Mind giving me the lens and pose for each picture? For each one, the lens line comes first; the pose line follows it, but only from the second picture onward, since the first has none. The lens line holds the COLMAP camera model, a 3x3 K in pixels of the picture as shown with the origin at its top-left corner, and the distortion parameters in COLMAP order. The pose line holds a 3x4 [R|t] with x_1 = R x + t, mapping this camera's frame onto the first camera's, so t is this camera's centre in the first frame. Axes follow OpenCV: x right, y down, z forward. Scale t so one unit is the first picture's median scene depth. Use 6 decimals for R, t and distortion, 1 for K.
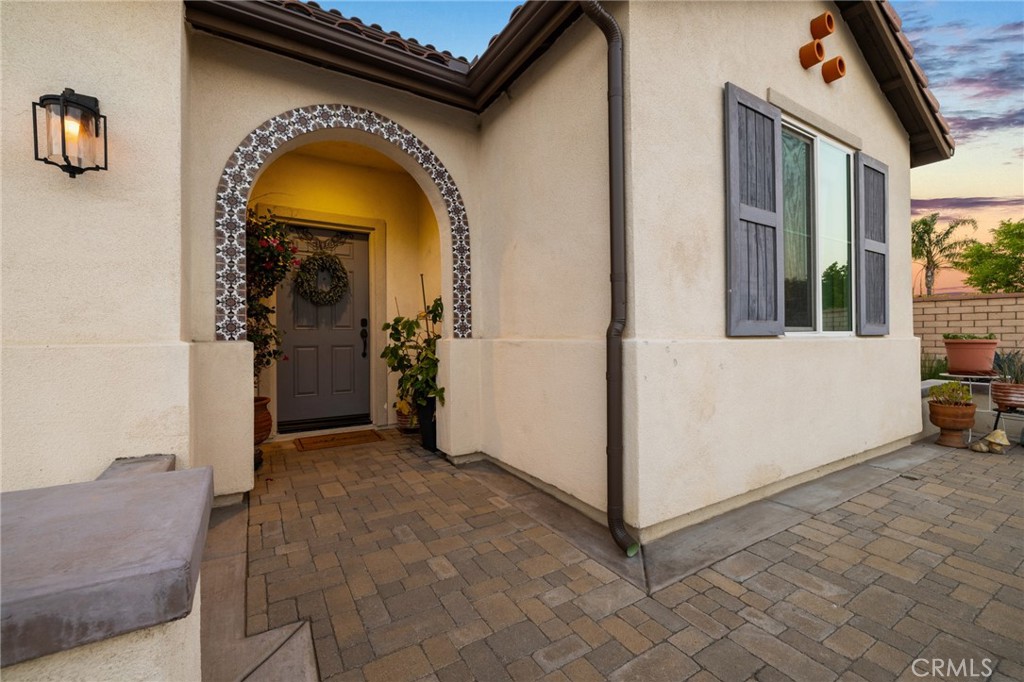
lens RADIAL K [[428.8, 0, 510.4], [0, 428.8, 337.4], [0, 0, 1]] dist [0.000790, 0.000295]
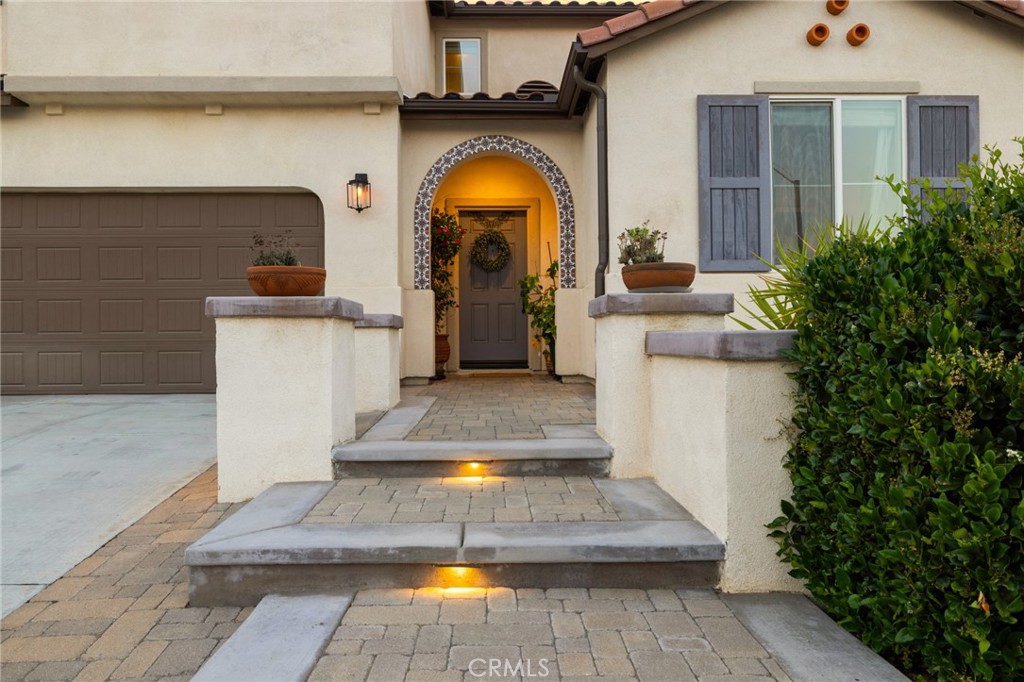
lens RADIAL K [[710.1, 0, 512.0], [0, 710.1, 341.0], [0, 0, 1]] dist [-0.000248, -0.000367]
pose [[0.868431, -0.002670, -0.495802, 0.847949], [0.002609, 0.999996, -0.000815, 0.170857], [0.495803, -0.000586, 0.868435, -1.023915]]
